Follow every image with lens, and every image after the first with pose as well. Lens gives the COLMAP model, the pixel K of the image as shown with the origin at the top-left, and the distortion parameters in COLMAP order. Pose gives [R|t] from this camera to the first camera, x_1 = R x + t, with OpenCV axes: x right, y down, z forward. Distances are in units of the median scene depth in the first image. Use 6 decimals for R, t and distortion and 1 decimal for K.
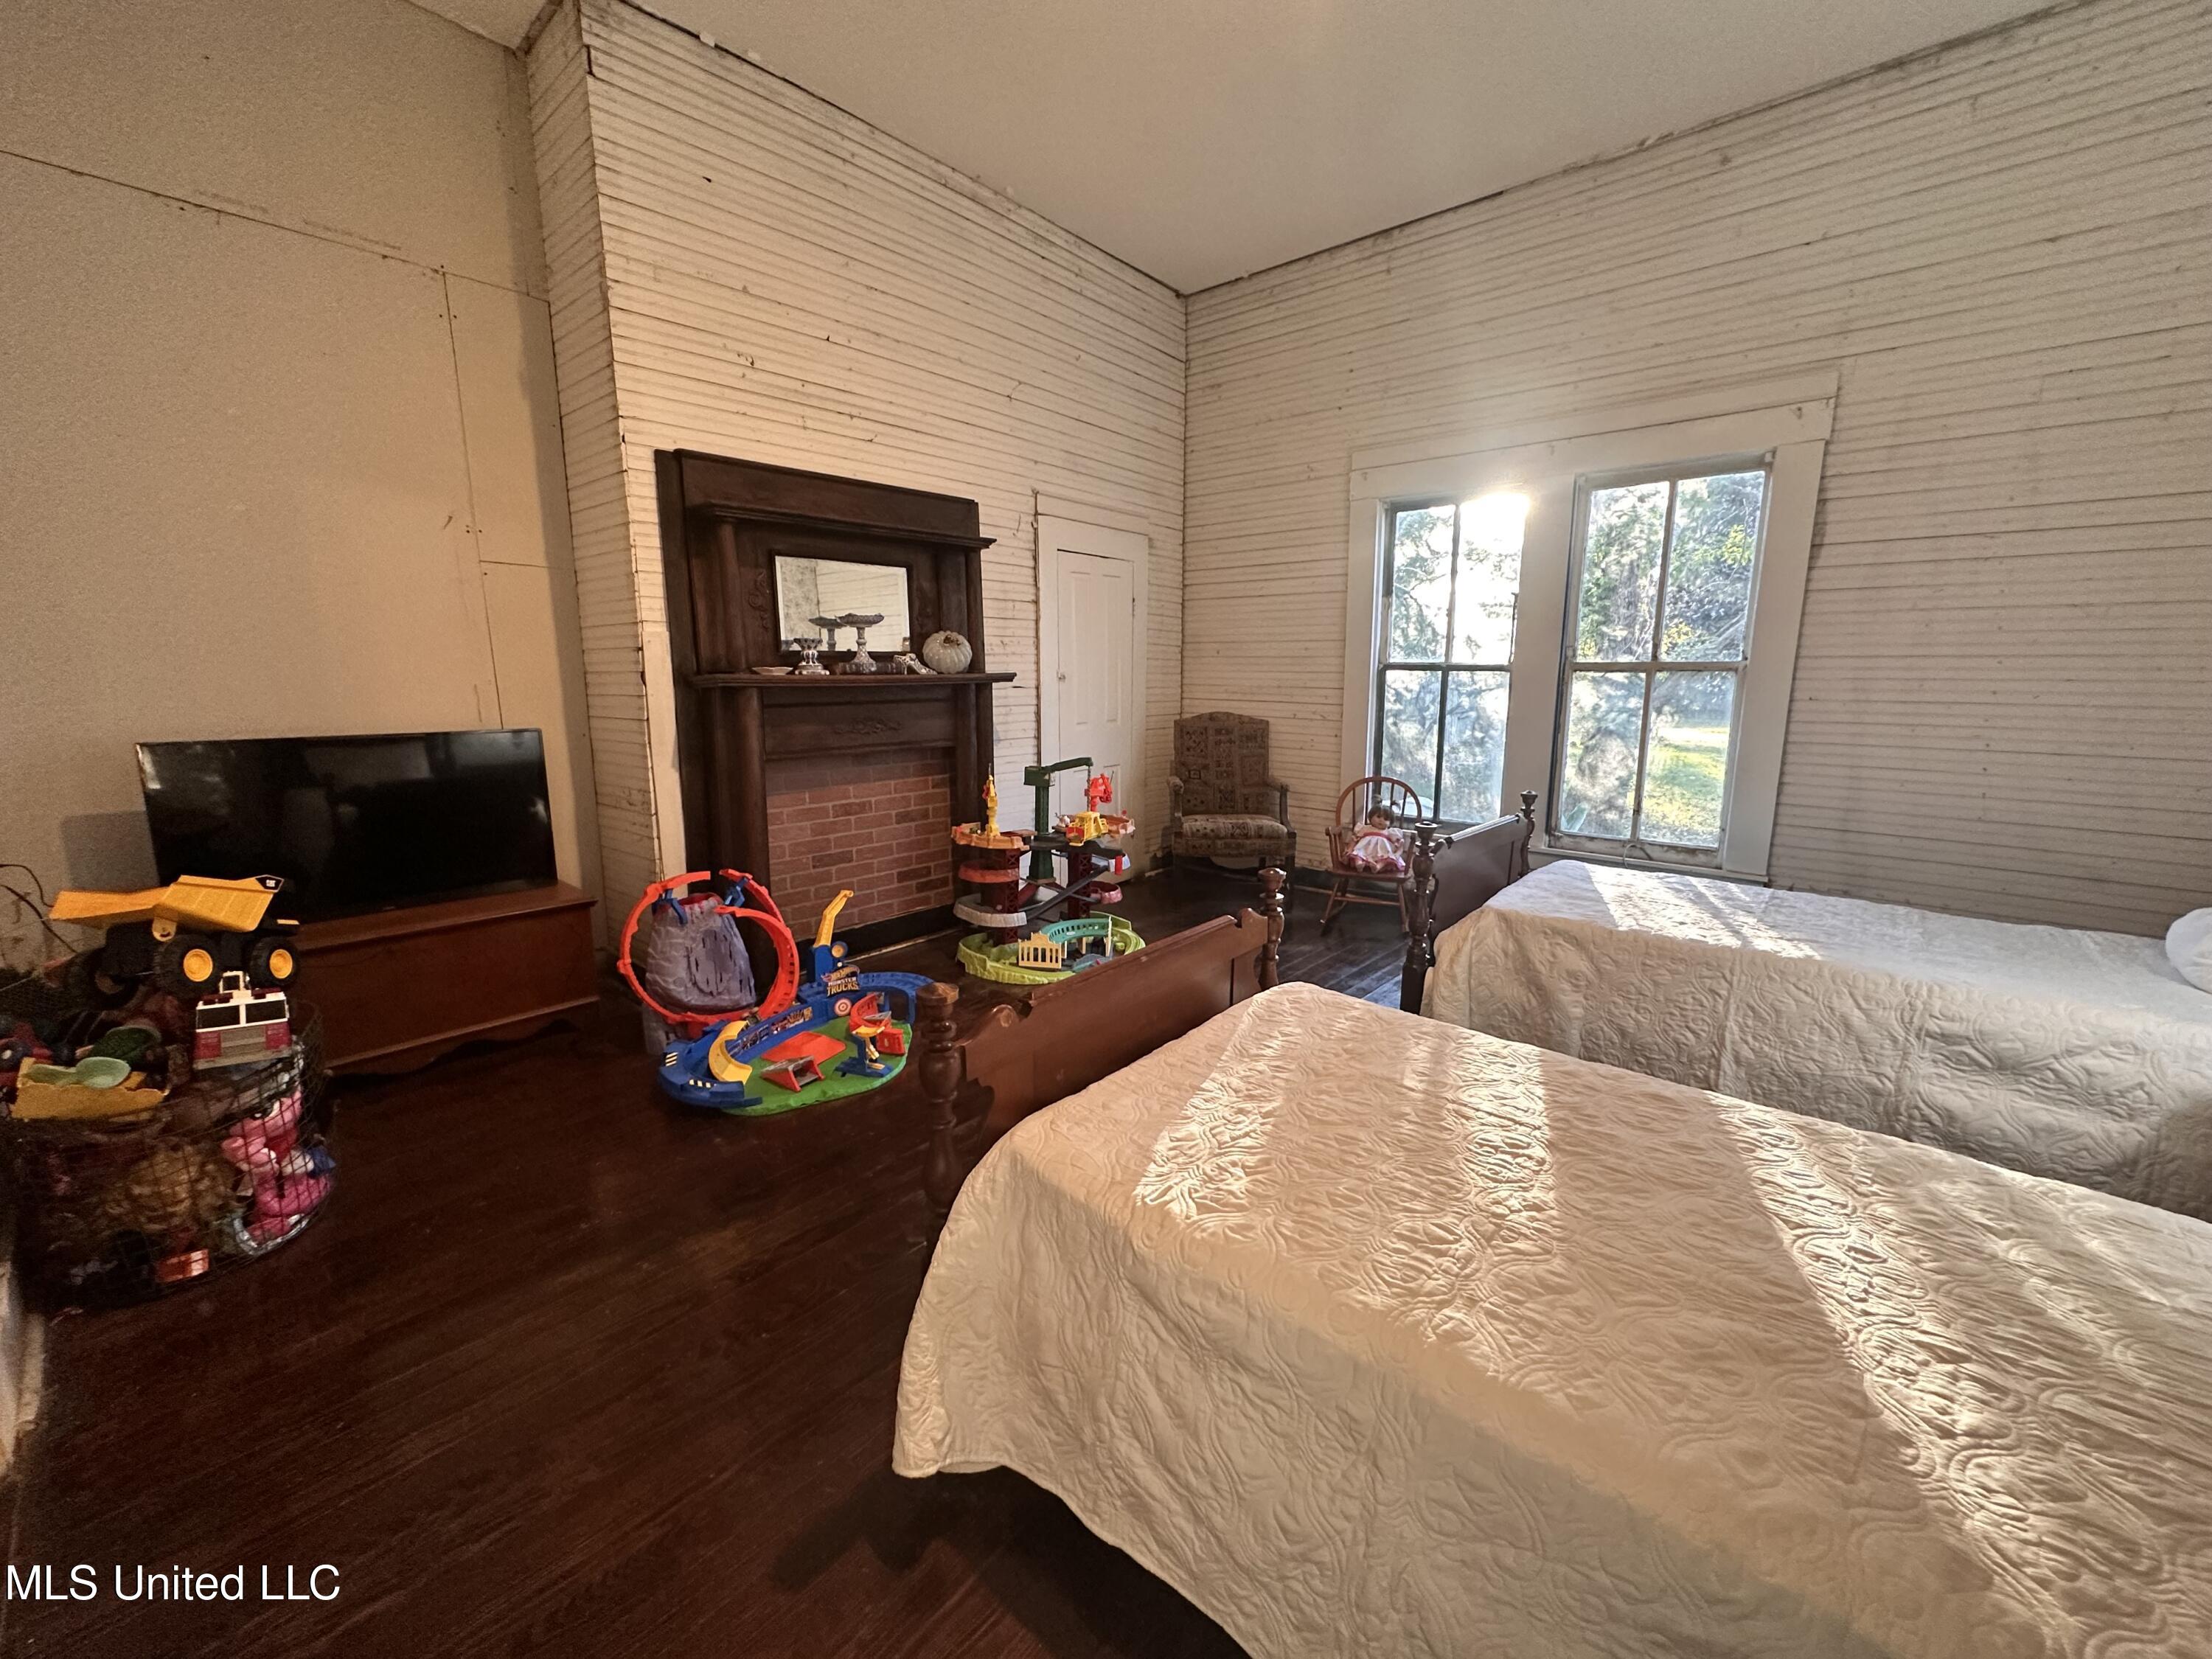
lens RADIAL K [[879.9, 0, 1110.1], [0, 879.9, 827.3], [0, 0, 1]] dist [0.000036, -0.000645]
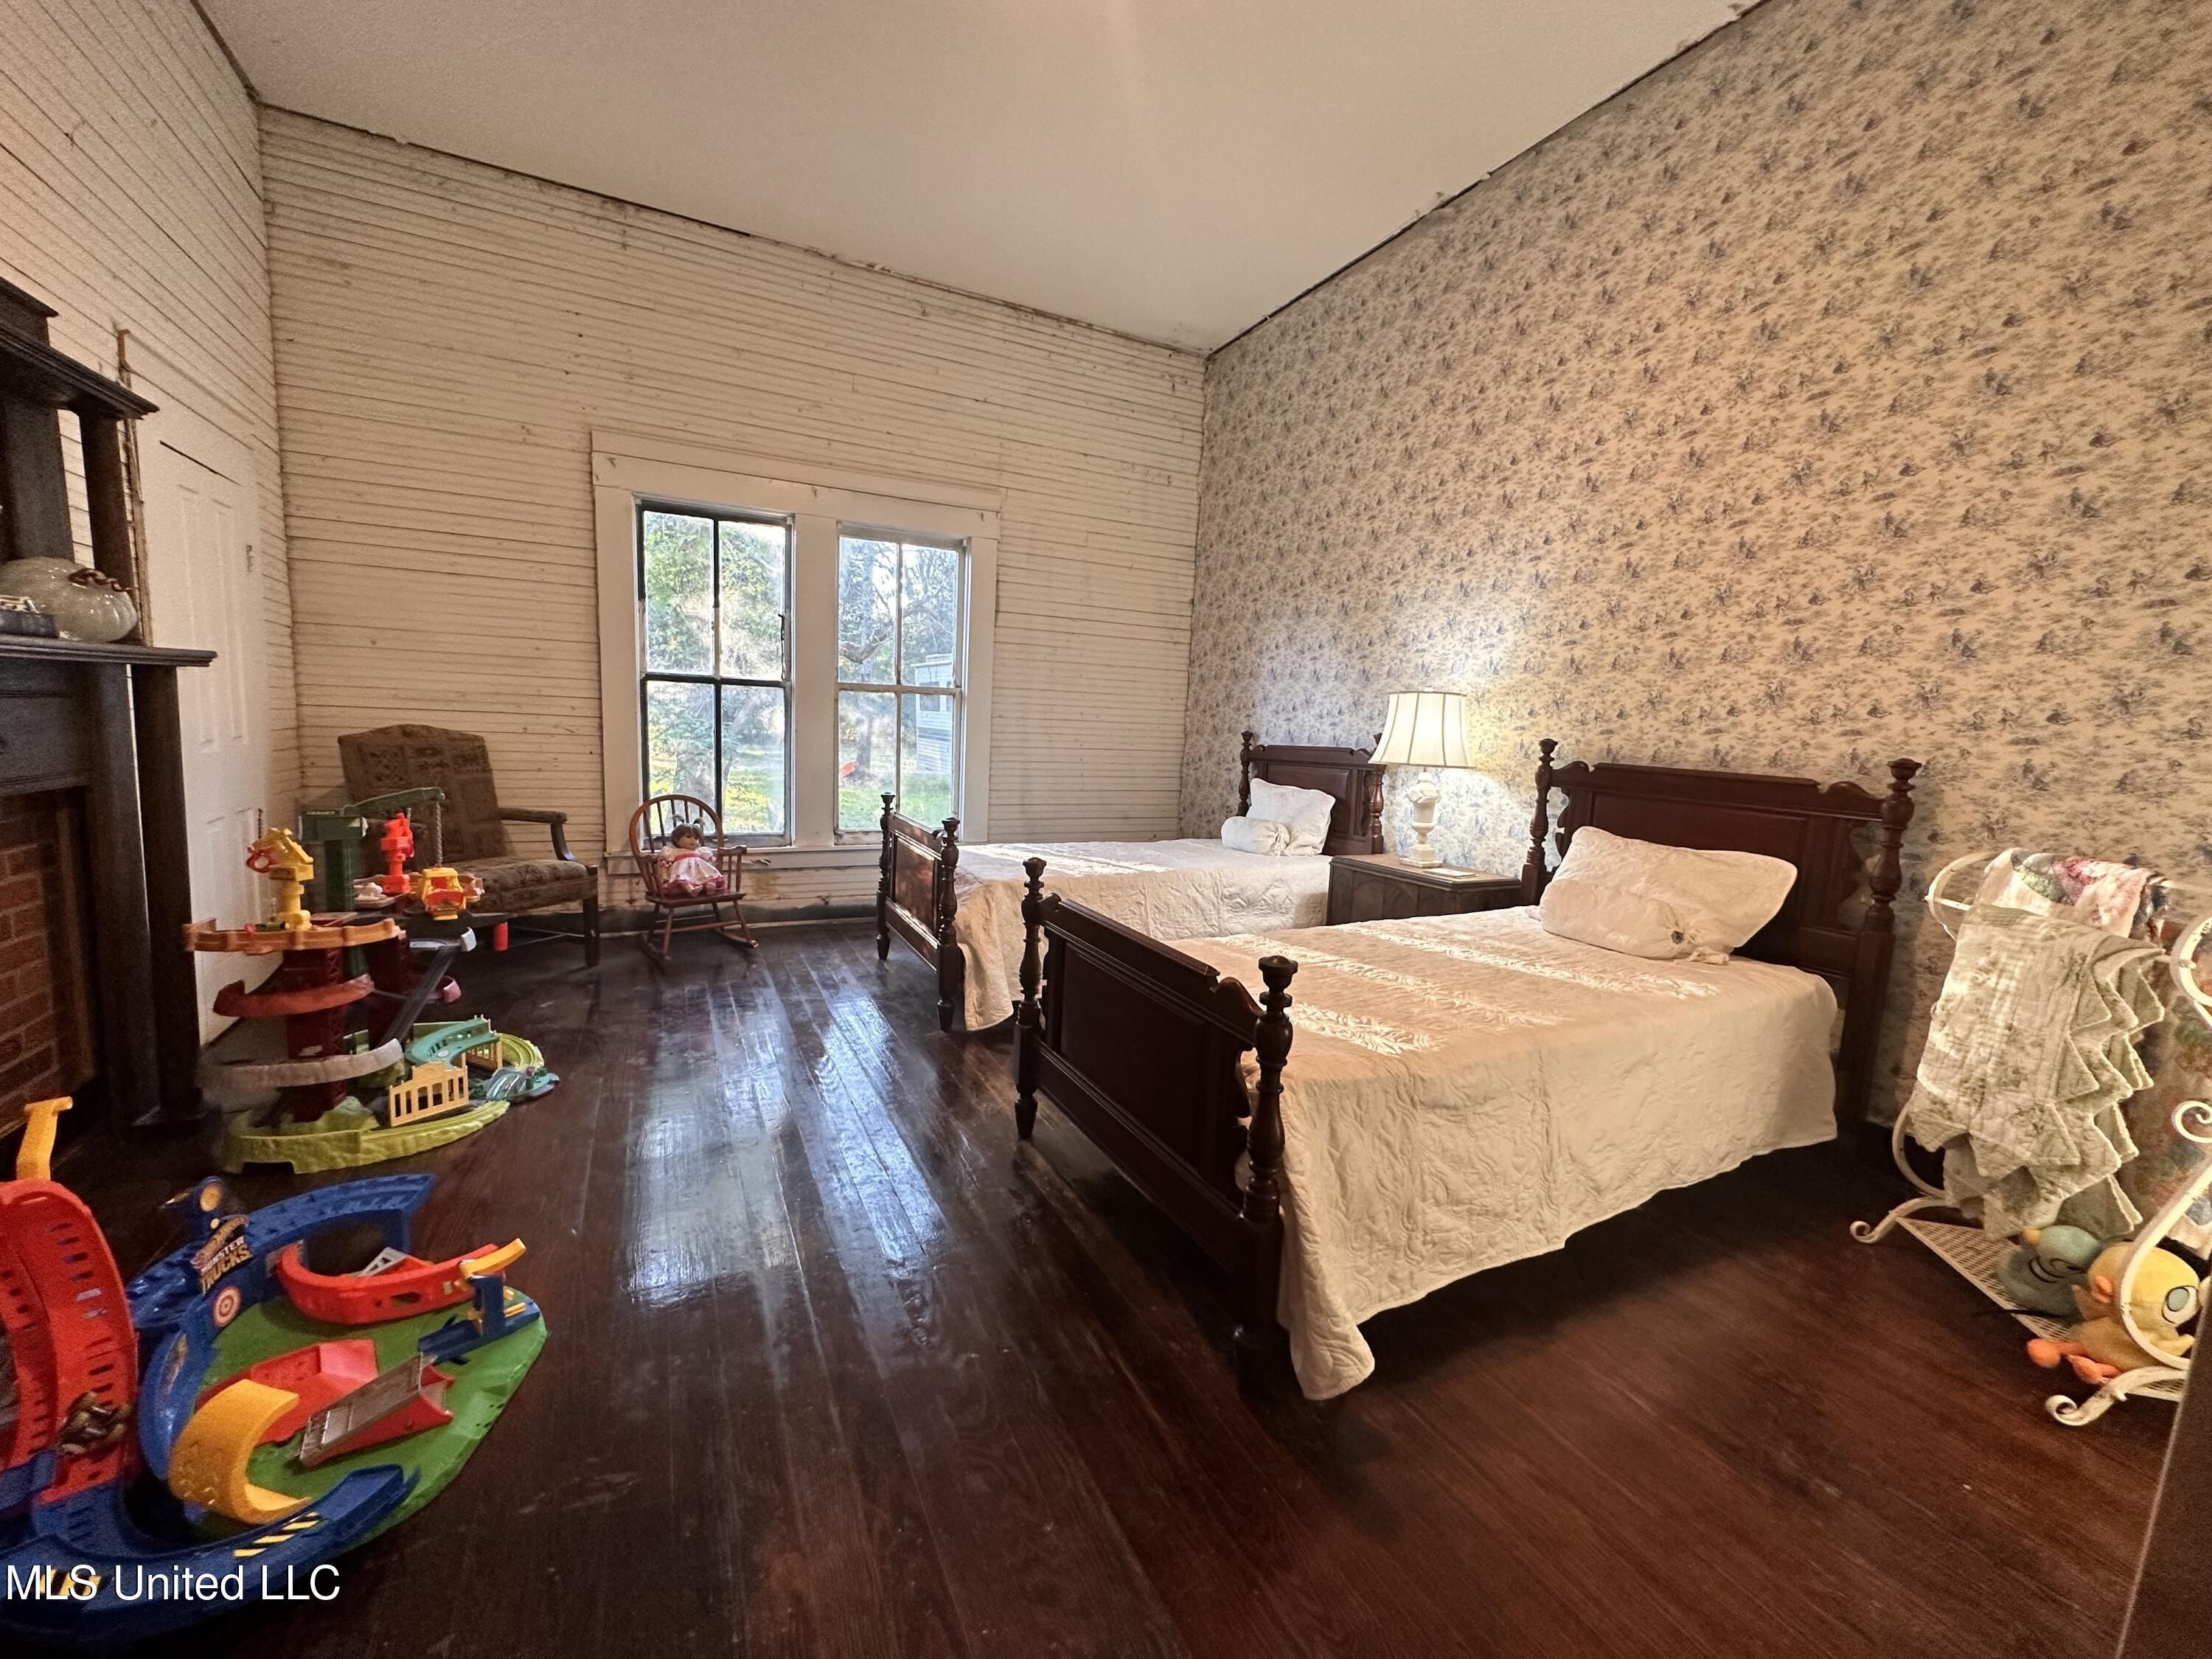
lens RADIAL K [[879.9, 0, 1105.8], [0, 879.9, 828.0], [0, 0, 1]] dist [0.000036, -0.000645]
pose [[0.377618, -0.102858, 0.920231, -0.432628], [0.124125, 0.990465, 0.059773, -0.024904], [-0.917604, 0.091653, 0.386784, 0.258273]]
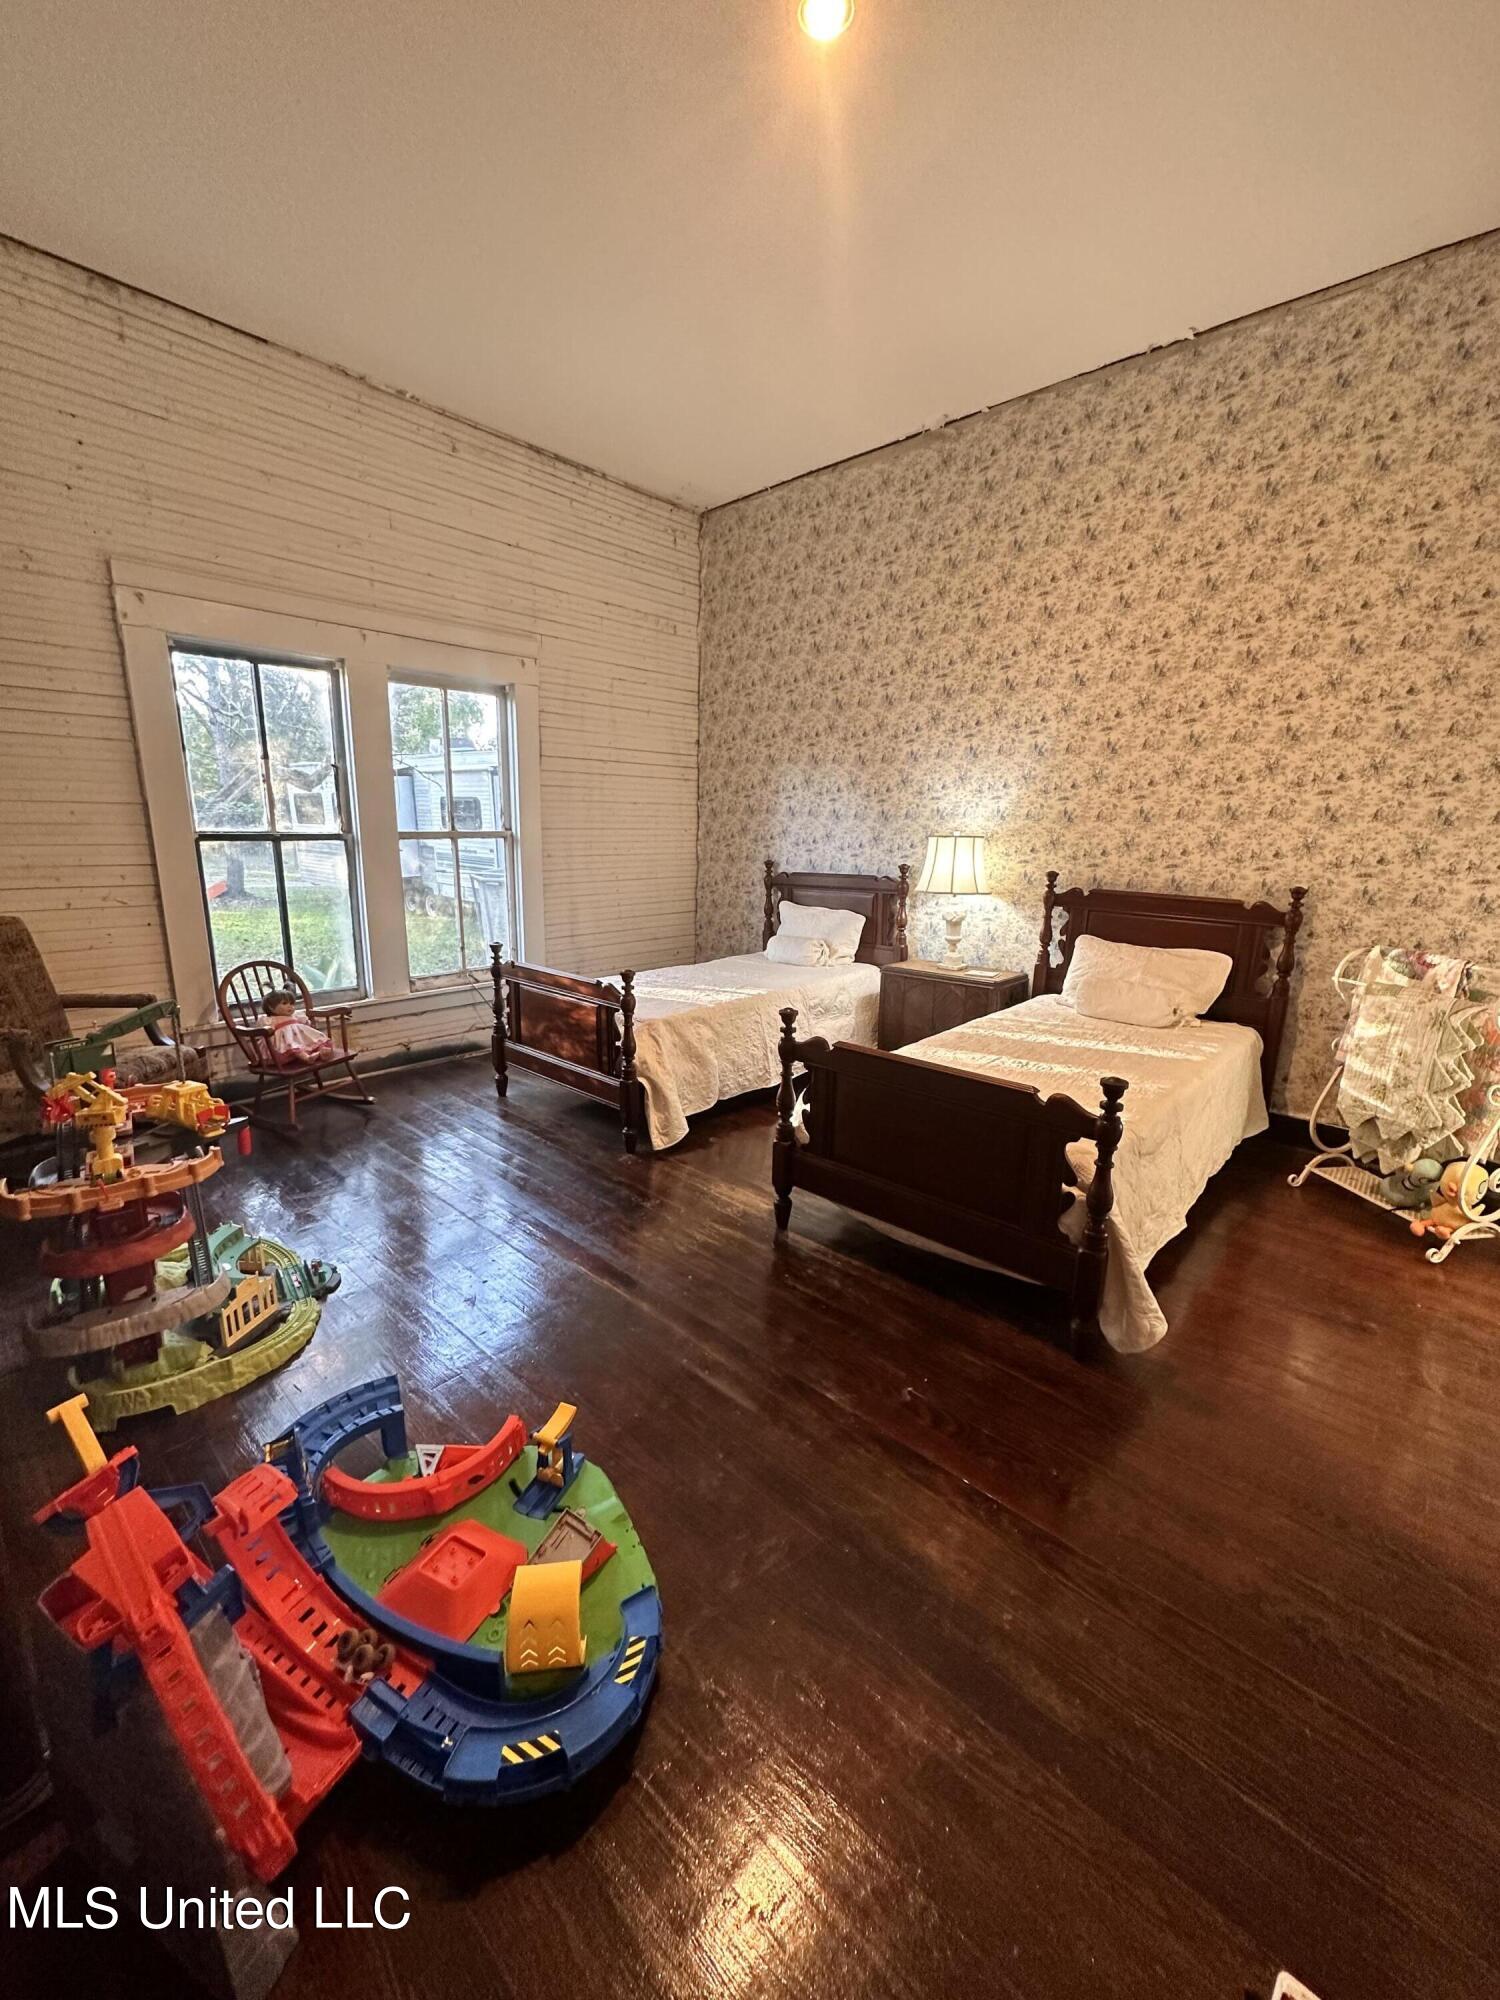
lens RADIAL K [[795.6, 0, 750.5], [0, 795.6, 1004.5], [0, 0, 1]] dist [0.000036, -0.000645]
pose [[0.025327, -0.230652, 0.972707, -0.544978], [0.162993, 0.960951, 0.223620, -0.131148], [-0.986302, 0.152881, 0.061933, 0.527168]]
